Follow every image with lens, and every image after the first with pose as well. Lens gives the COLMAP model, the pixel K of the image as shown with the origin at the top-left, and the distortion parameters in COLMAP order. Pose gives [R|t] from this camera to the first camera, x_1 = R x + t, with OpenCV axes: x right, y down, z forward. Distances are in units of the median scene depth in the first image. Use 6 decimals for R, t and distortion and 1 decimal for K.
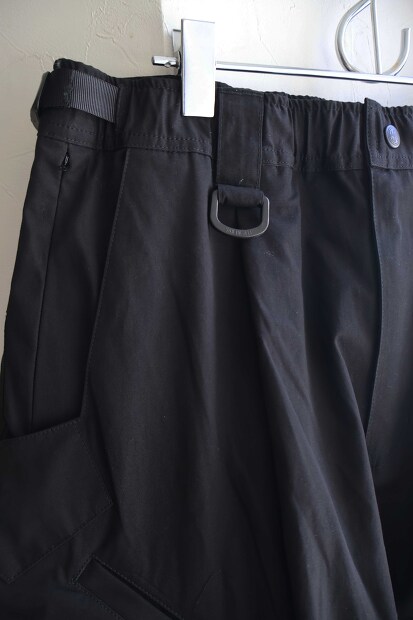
lens RADIAL K [[501.8, 0, 206.5], [0, 501.8, 310.0], [0, 0, 1]] dist [-0.003096, 0.002722]
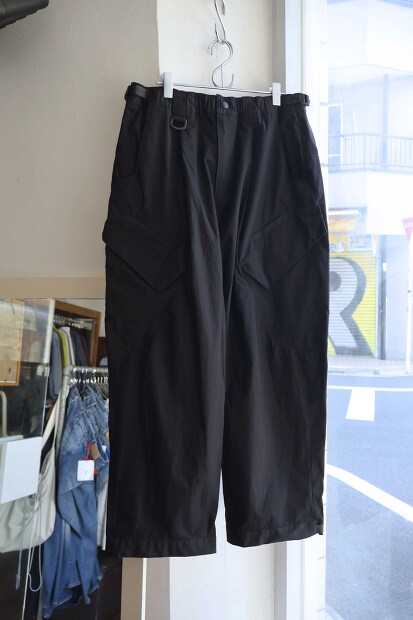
lens RADIAL K [[506.2, 0, 206.4], [0, 506.2, 295.4], [0, 0, 1]] dist [0.001296, 0.001537]
pose [[0.999520, 0.024732, -0.018676, 0.371626], [-0.025565, 0.998625, -0.045762, 1.237385], [0.017519, 0.046218, 0.998778, -2.665180]]
